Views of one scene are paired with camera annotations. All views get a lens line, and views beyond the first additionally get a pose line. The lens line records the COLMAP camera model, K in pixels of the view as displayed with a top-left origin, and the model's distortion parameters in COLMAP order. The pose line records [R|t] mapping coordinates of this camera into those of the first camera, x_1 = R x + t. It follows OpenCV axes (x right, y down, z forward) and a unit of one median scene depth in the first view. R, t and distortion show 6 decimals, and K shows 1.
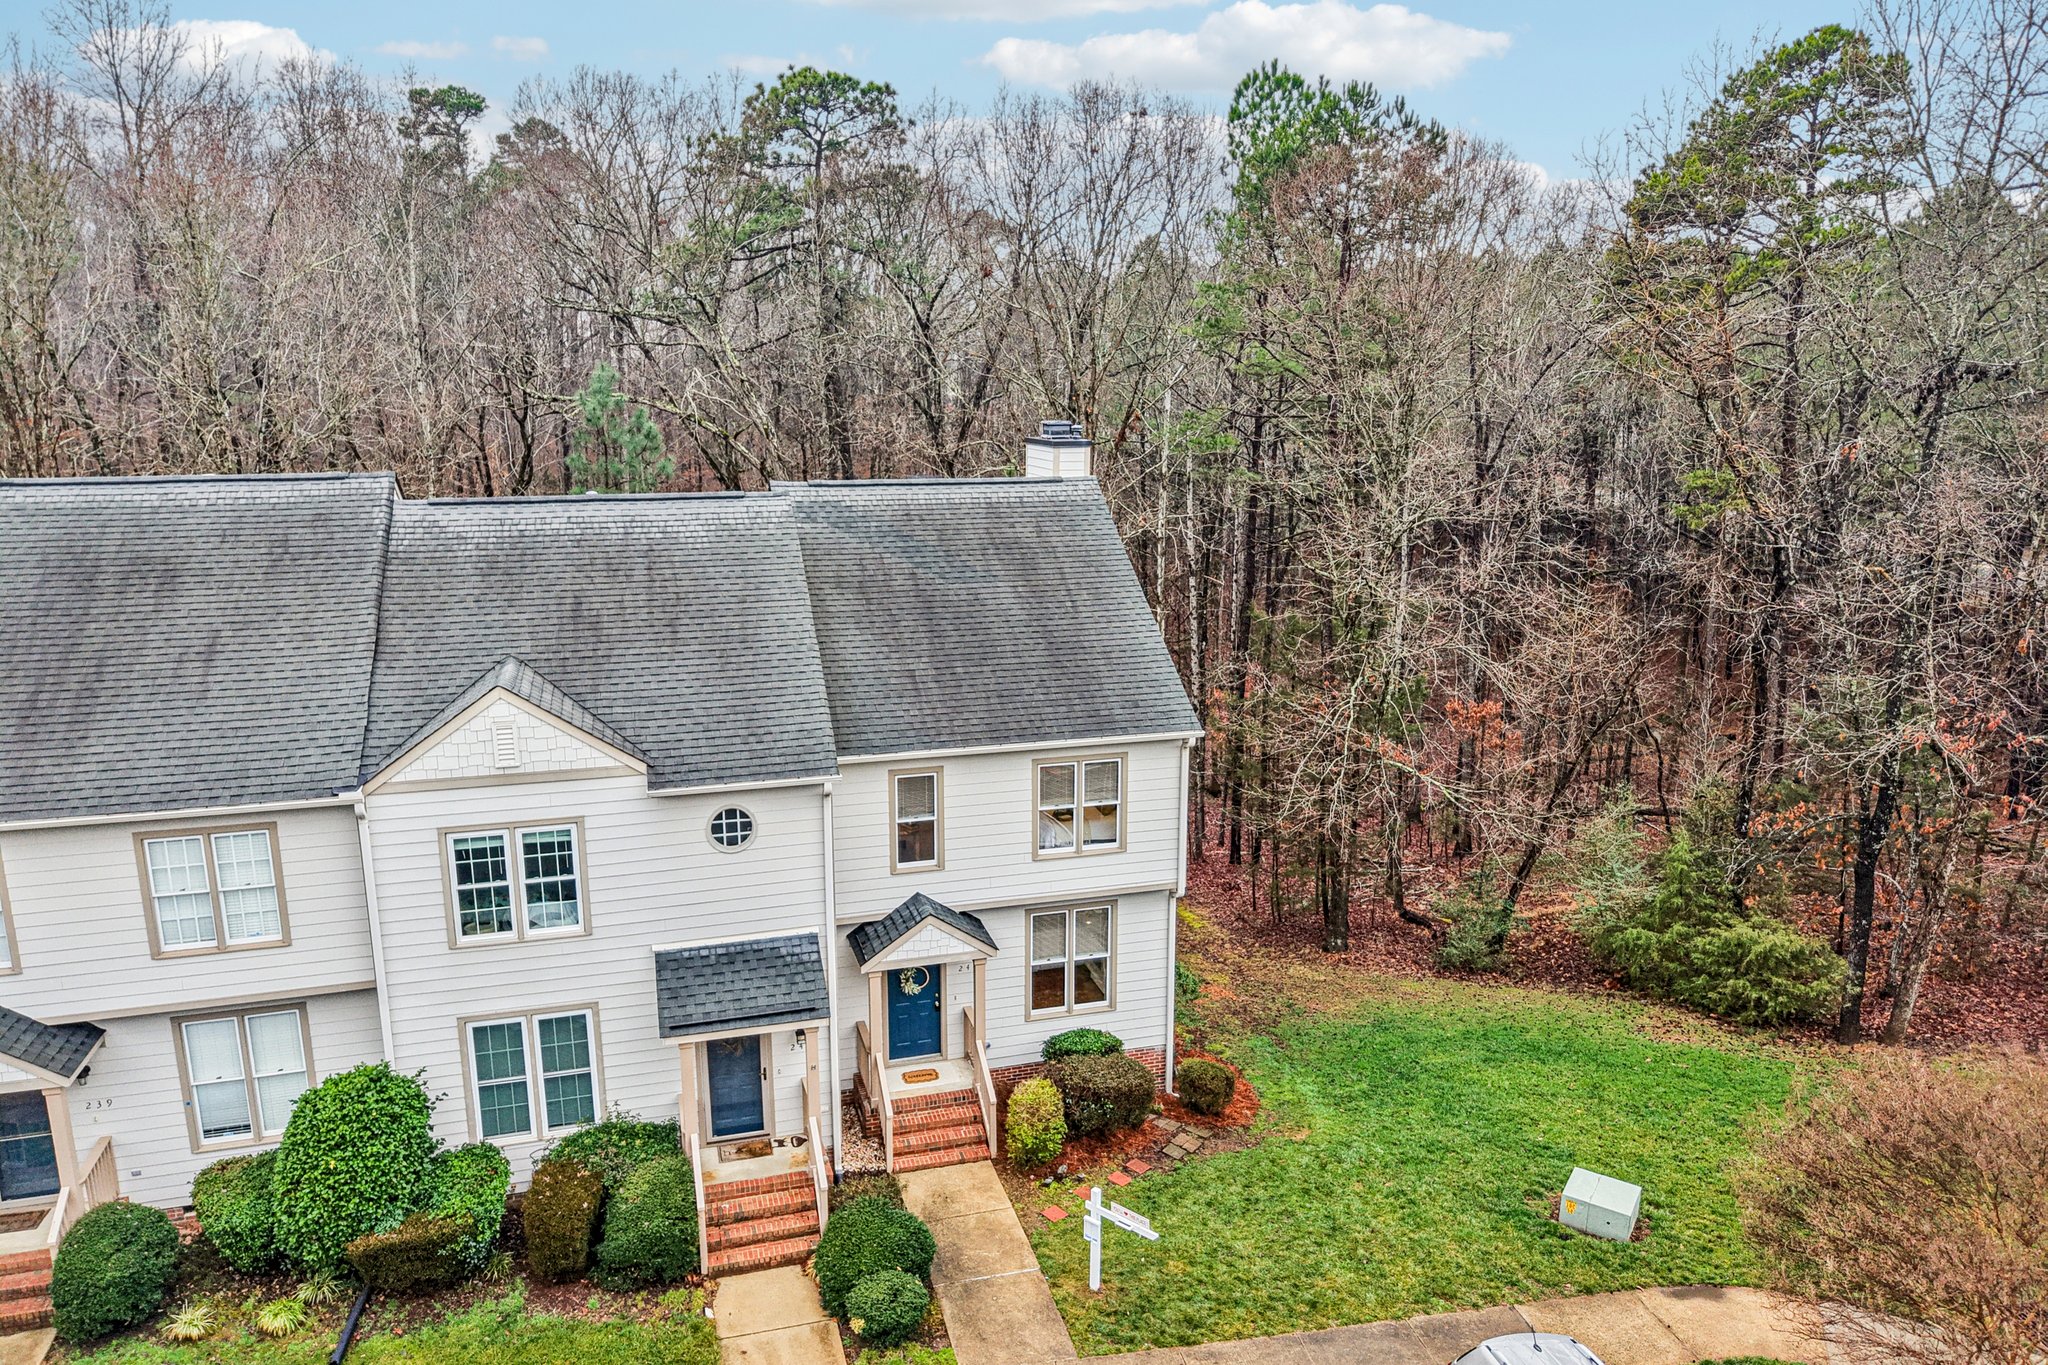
lens RADIAL K [[1380.2, 0, 1017.3], [0, 1380.2, 674.7], [0, 0, 1]] dist [0.001478, -0.005431]
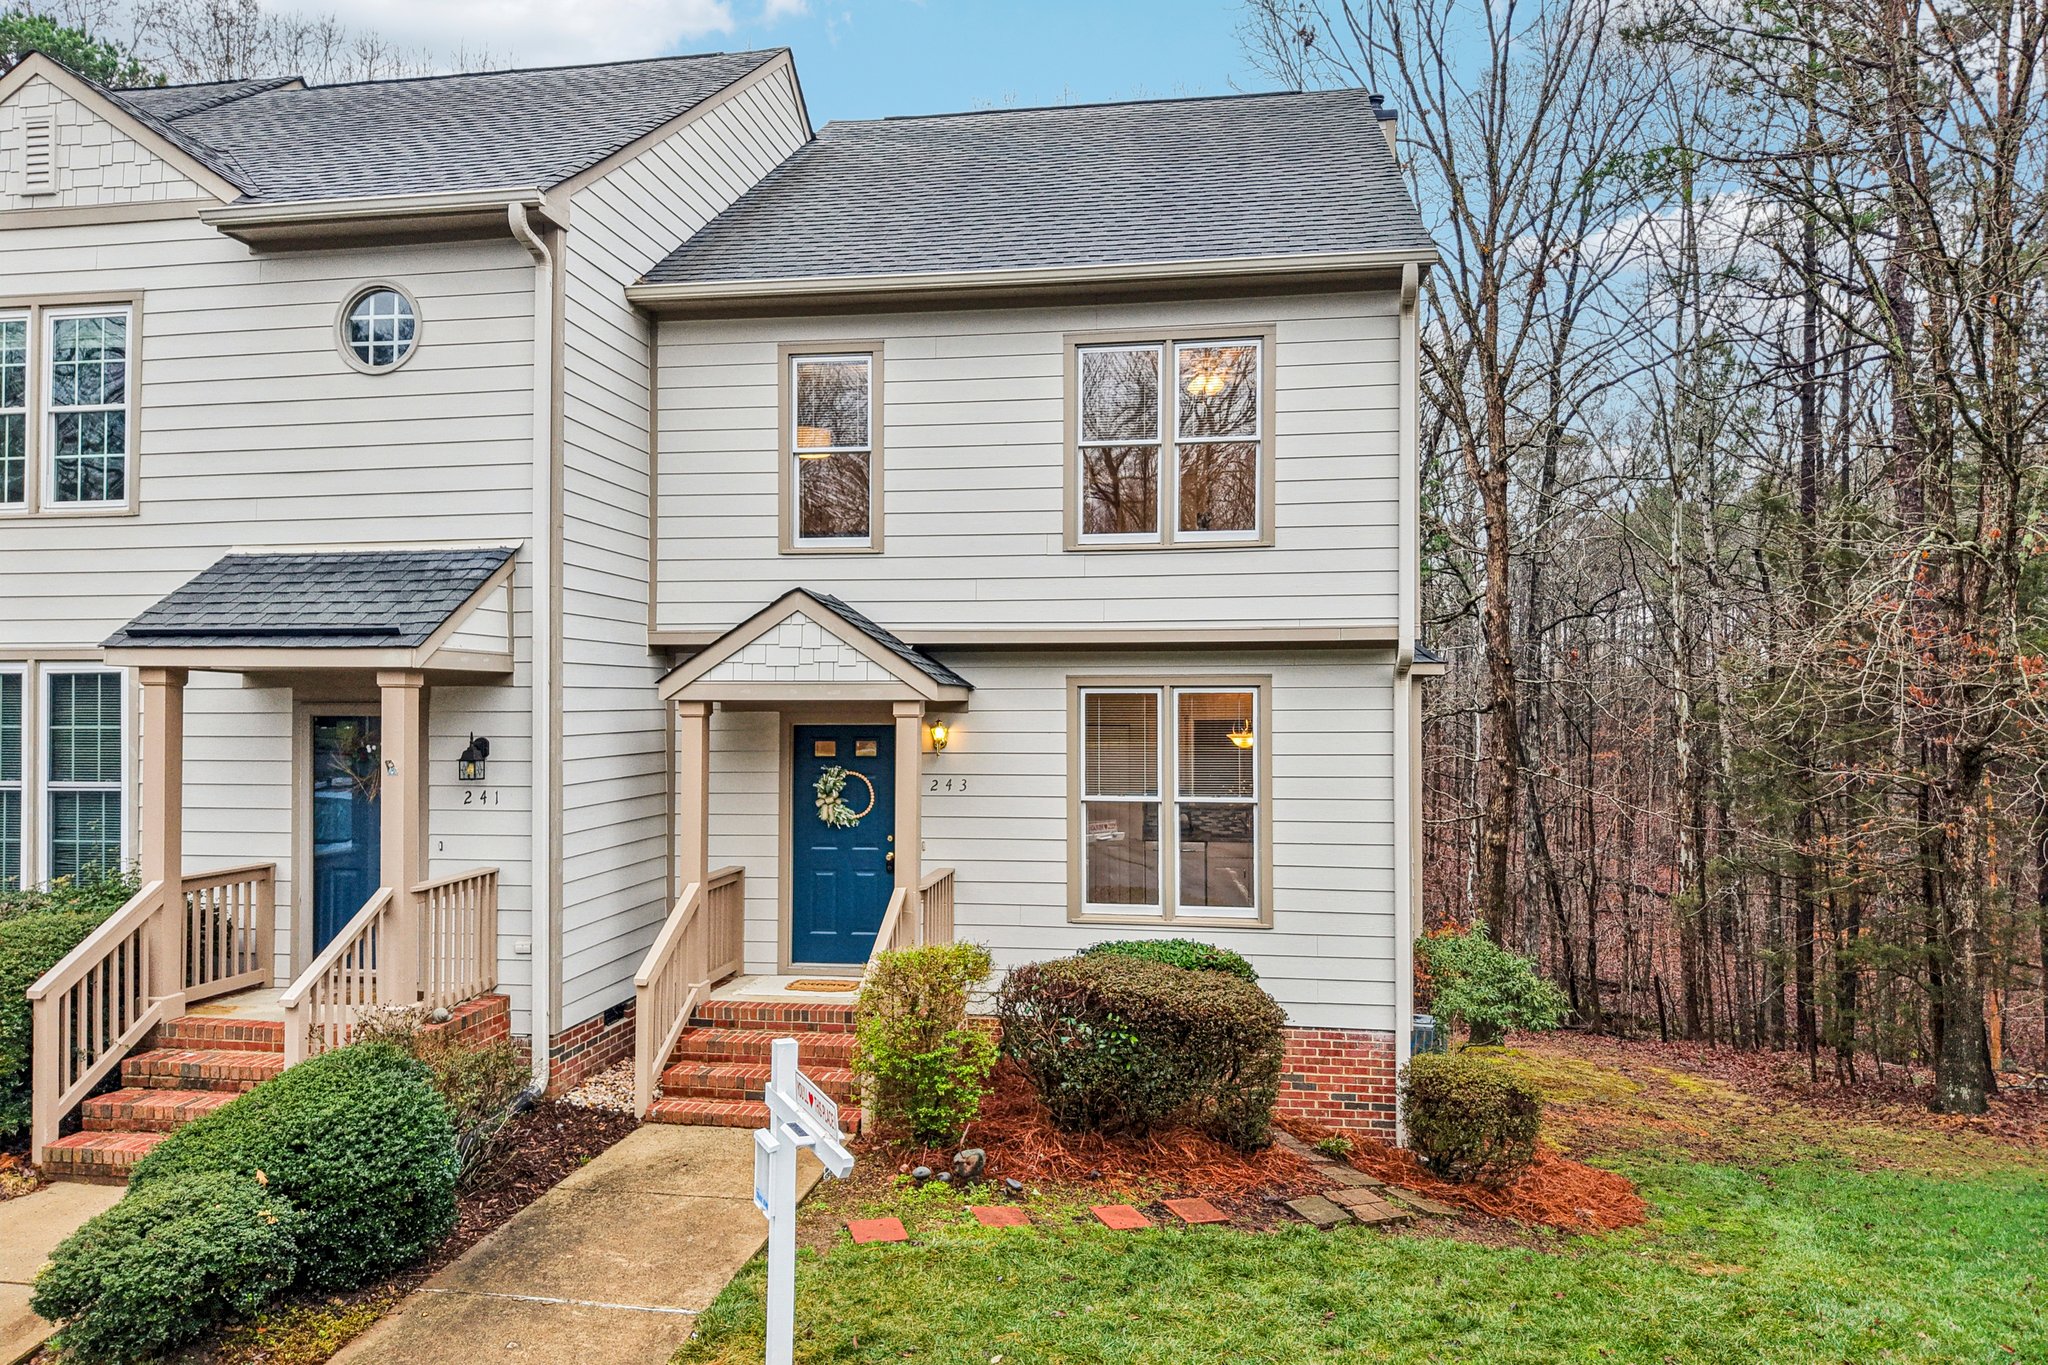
lens RADIAL K [[1380.2, 0, 1010.3], [0, 1380.2, 687.5], [0, 0, 1]] dist [0.001478, -0.005431]
pose [[0.907826, -0.005011, -0.419316, 0.209693], [-0.090355, 0.974104, -0.207259, 0.304064], [0.409497, 0.226043, 0.883865, 0.612345]]
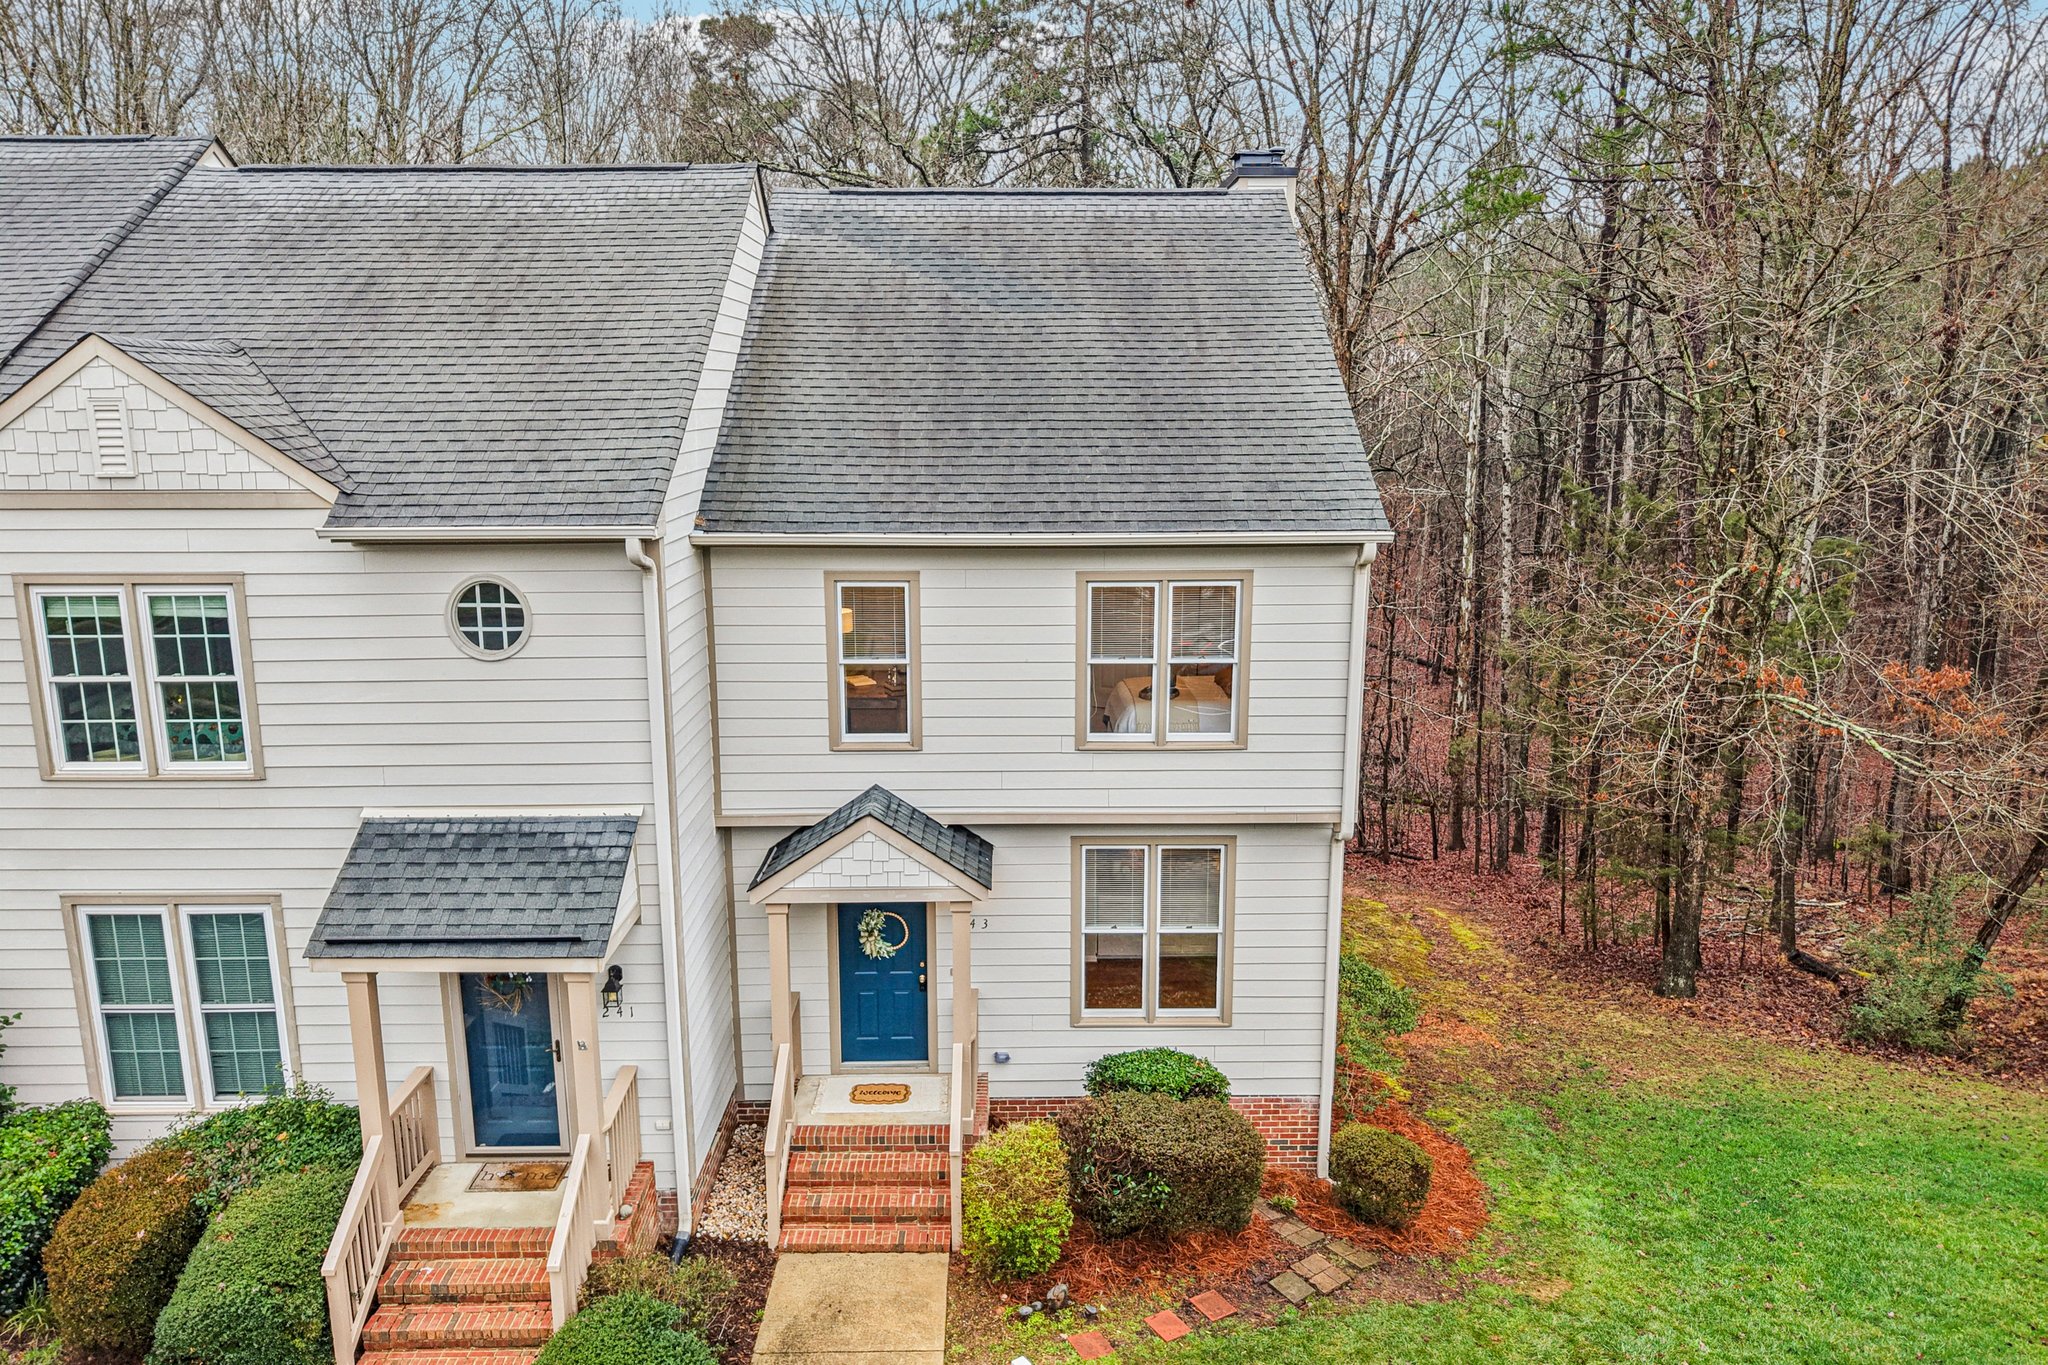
lens RADIAL K [[1380.2, 0, 1011.7], [0, 1380.2, 687.5], [0, 0, 1]] dist [0.001478, -0.005431]
pose [[0.965190, 0.050993, -0.256531, 0.141656], [-0.054144, 0.998519, -0.005231, 0.121246], [0.255884, 0.018939, 0.966522, 0.456502]]
